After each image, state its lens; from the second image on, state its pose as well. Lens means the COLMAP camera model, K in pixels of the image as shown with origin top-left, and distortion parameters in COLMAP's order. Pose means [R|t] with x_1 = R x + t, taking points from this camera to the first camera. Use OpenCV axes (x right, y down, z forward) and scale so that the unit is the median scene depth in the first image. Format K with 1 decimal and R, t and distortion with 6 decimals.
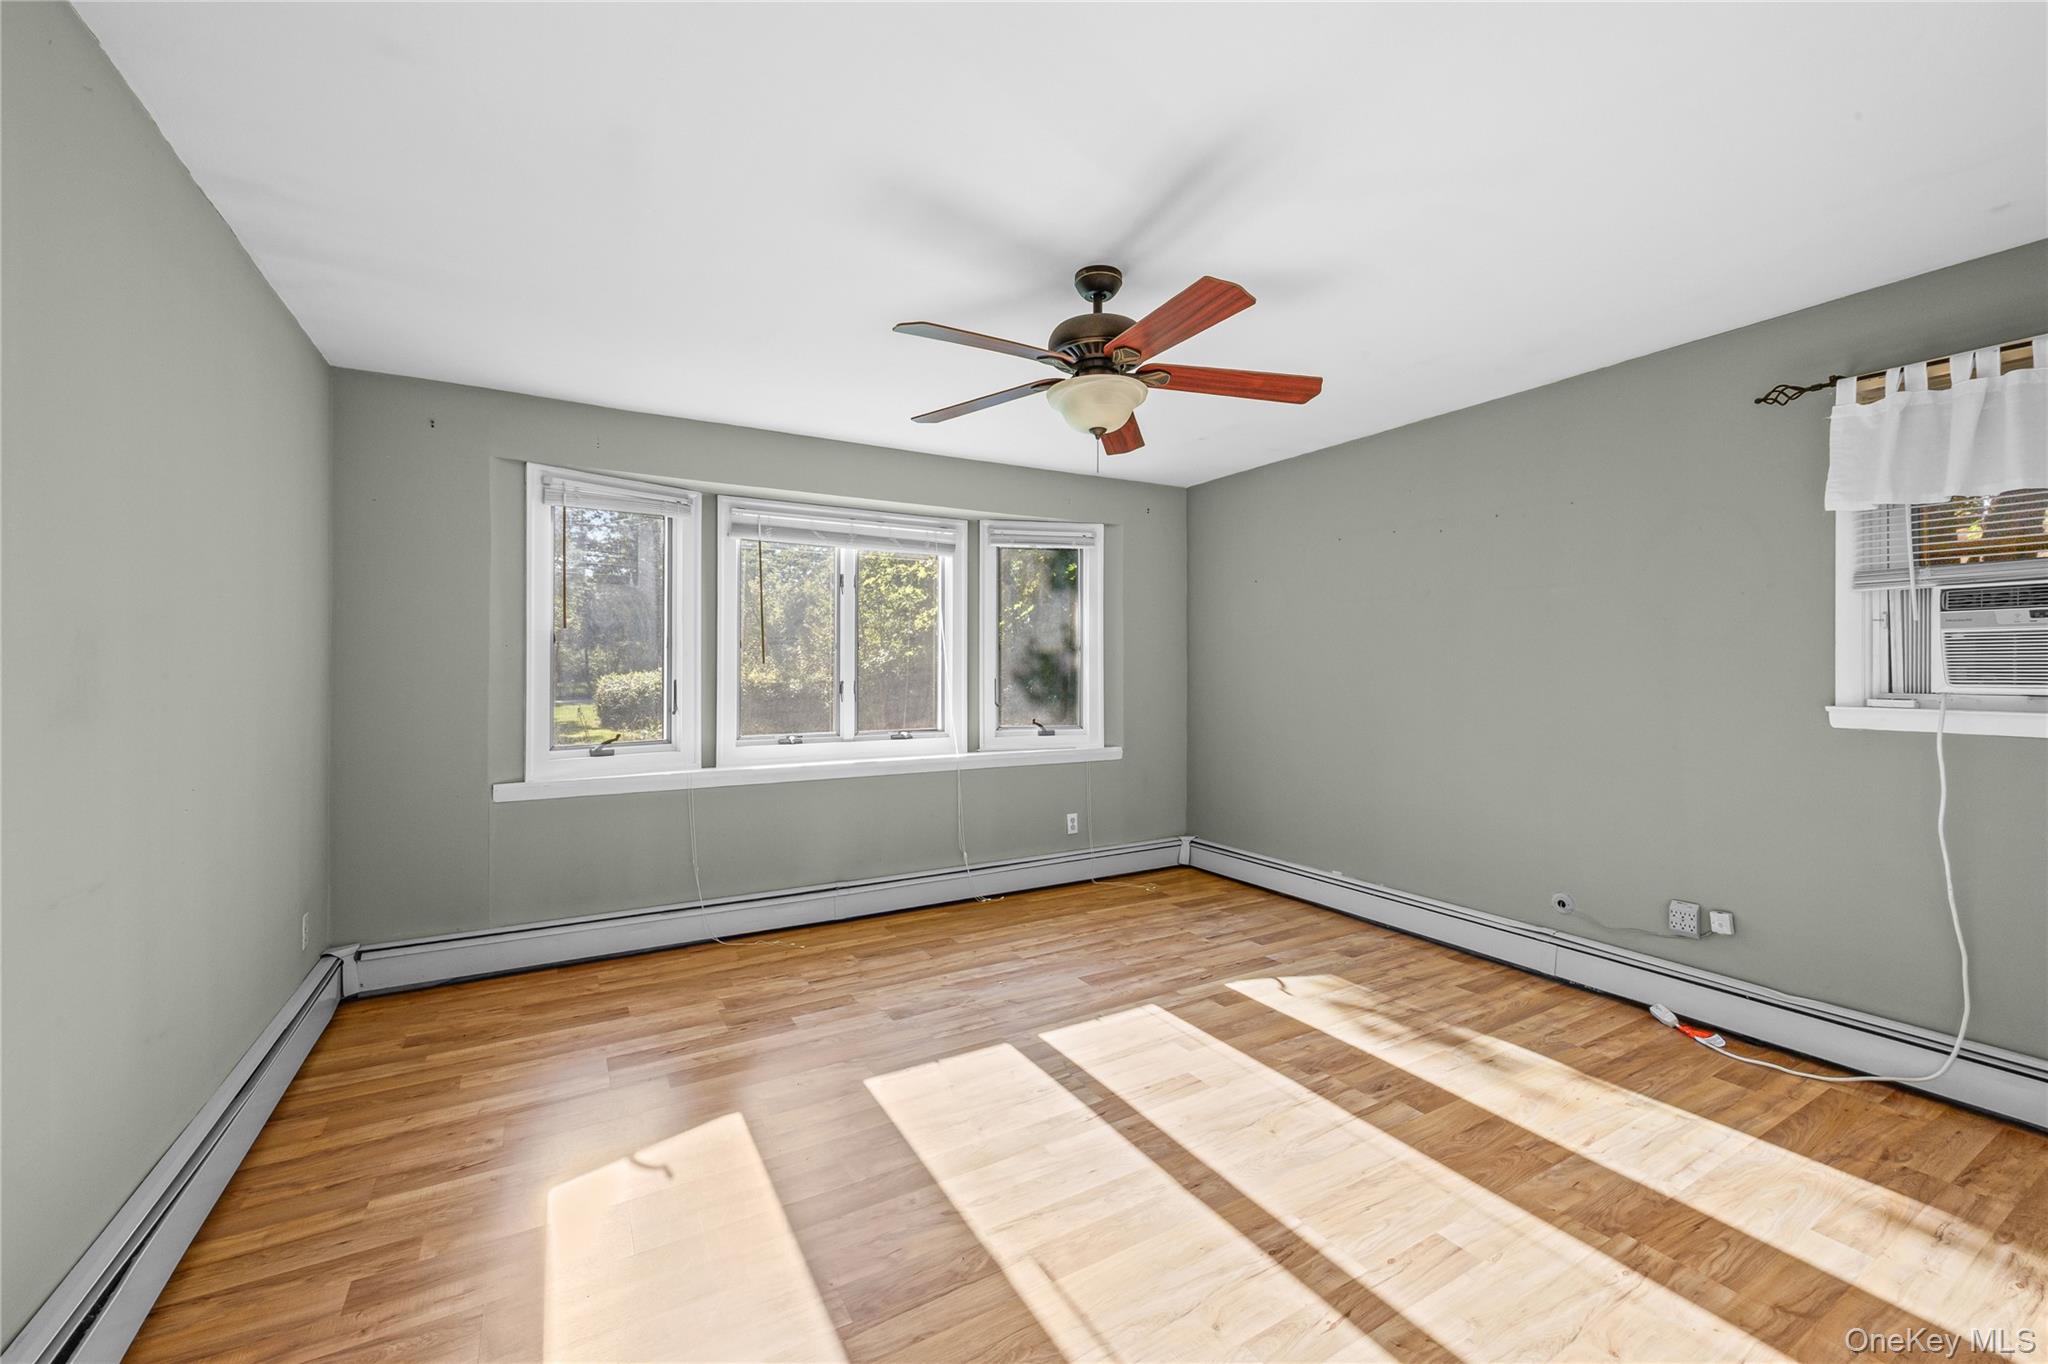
lens RADIAL K [[823.9, 0, 1022.0], [0, 823.9, 657.2], [0, 0, 1]] dist [0.005107, 0.000328]
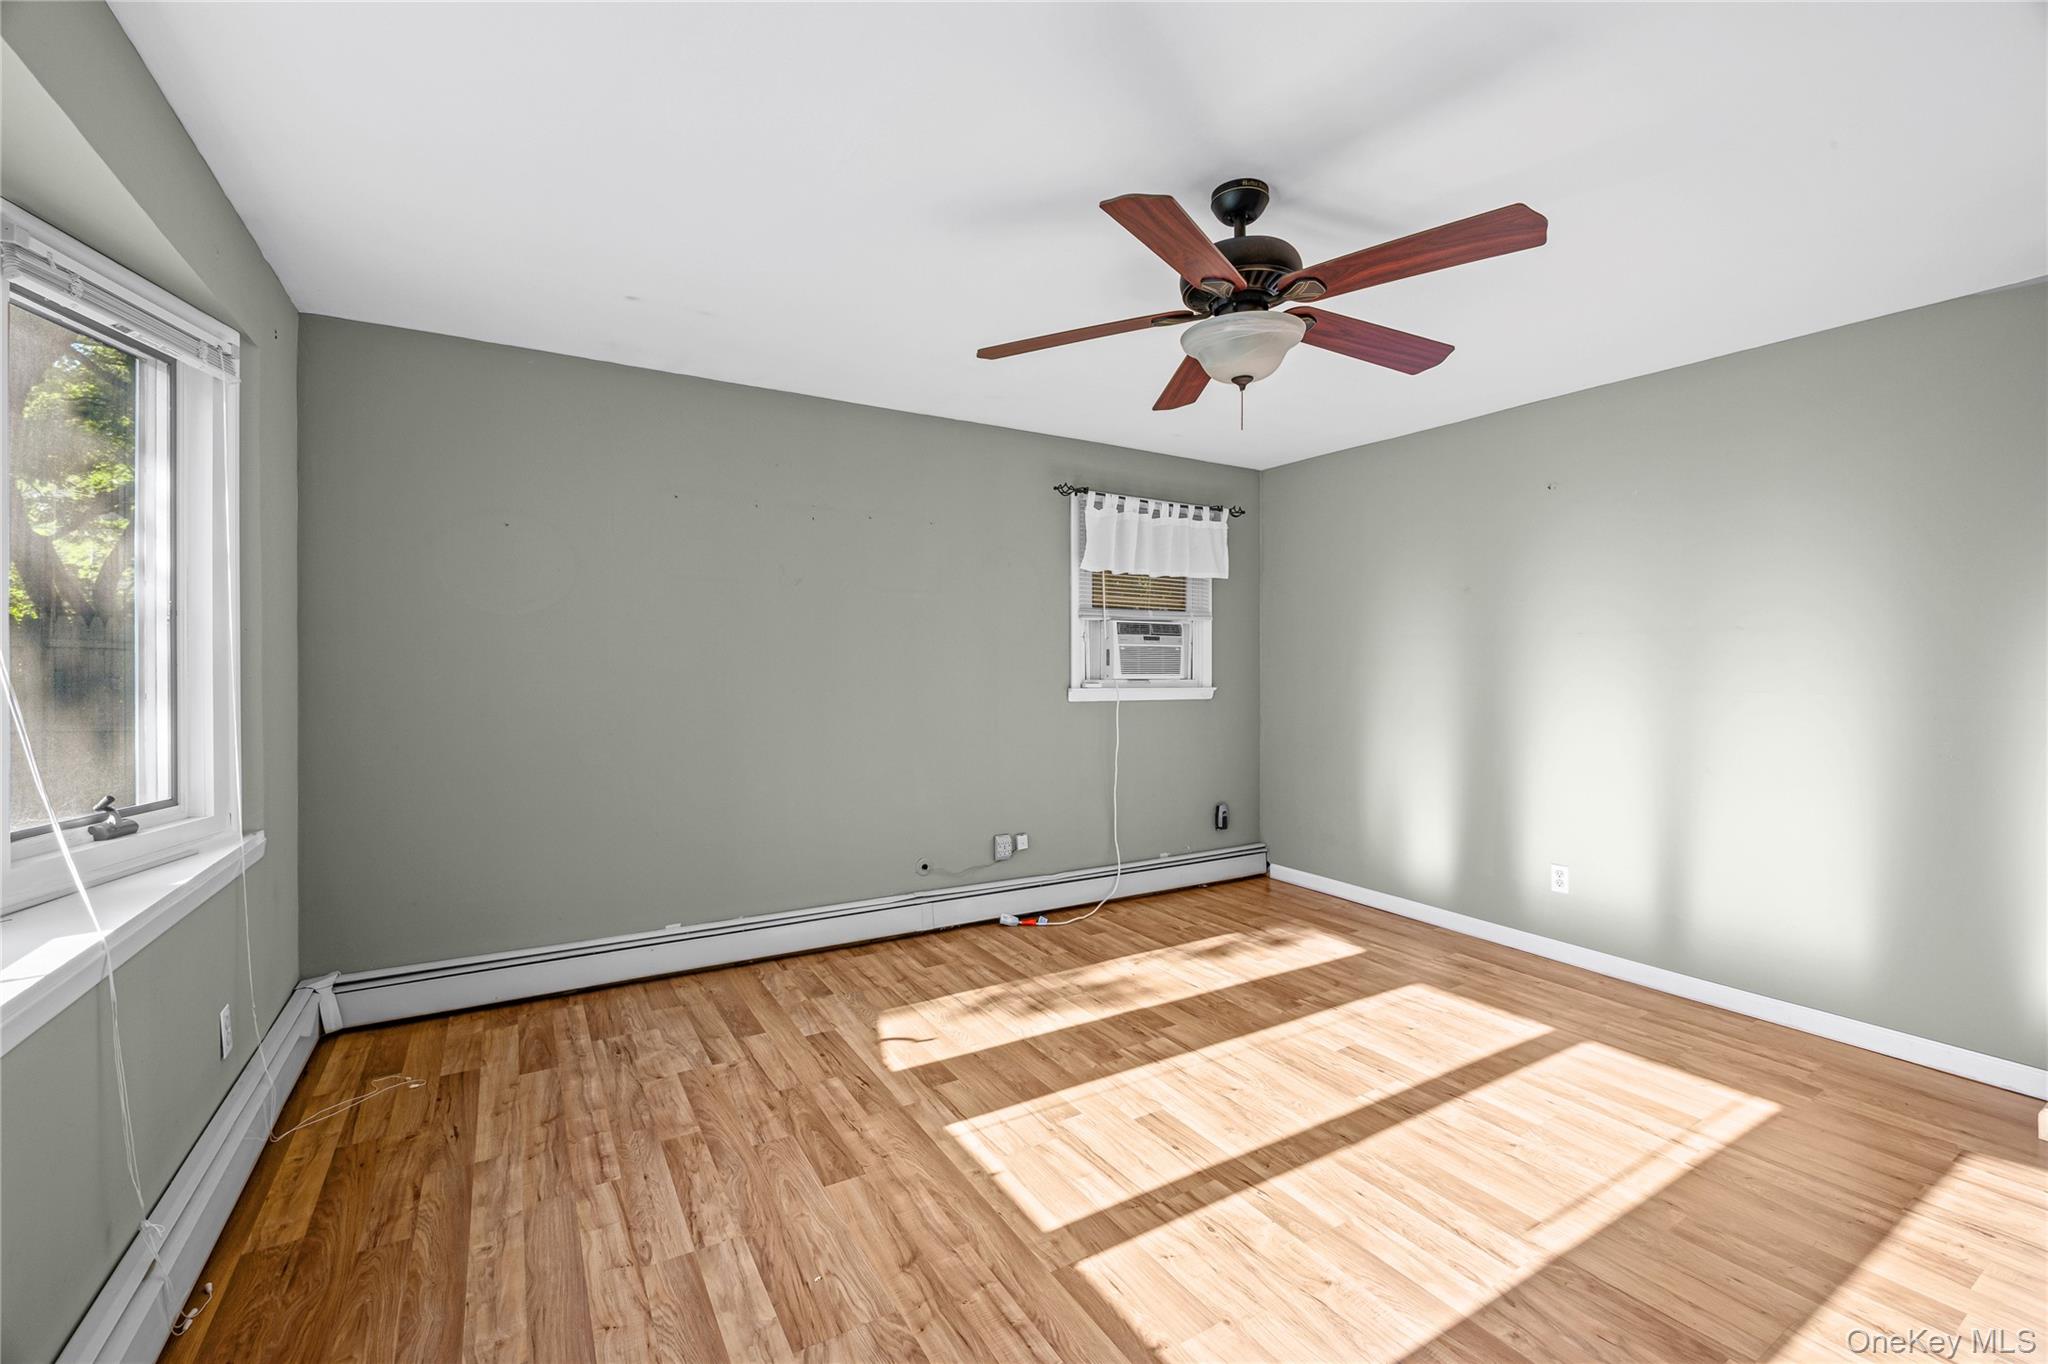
lens RADIAL K [[852.4, 0, 1025.9], [0, 852.4, 674.0], [0, 0, 1]] dist [-0.015786, 0.000289]
pose [[-0.017041, -0.010148, 0.999803, -0.630531], [-0.016597, 0.999814, 0.009865, 0.013978], [-0.999717, -0.016425, -0.017206, 1.018595]]
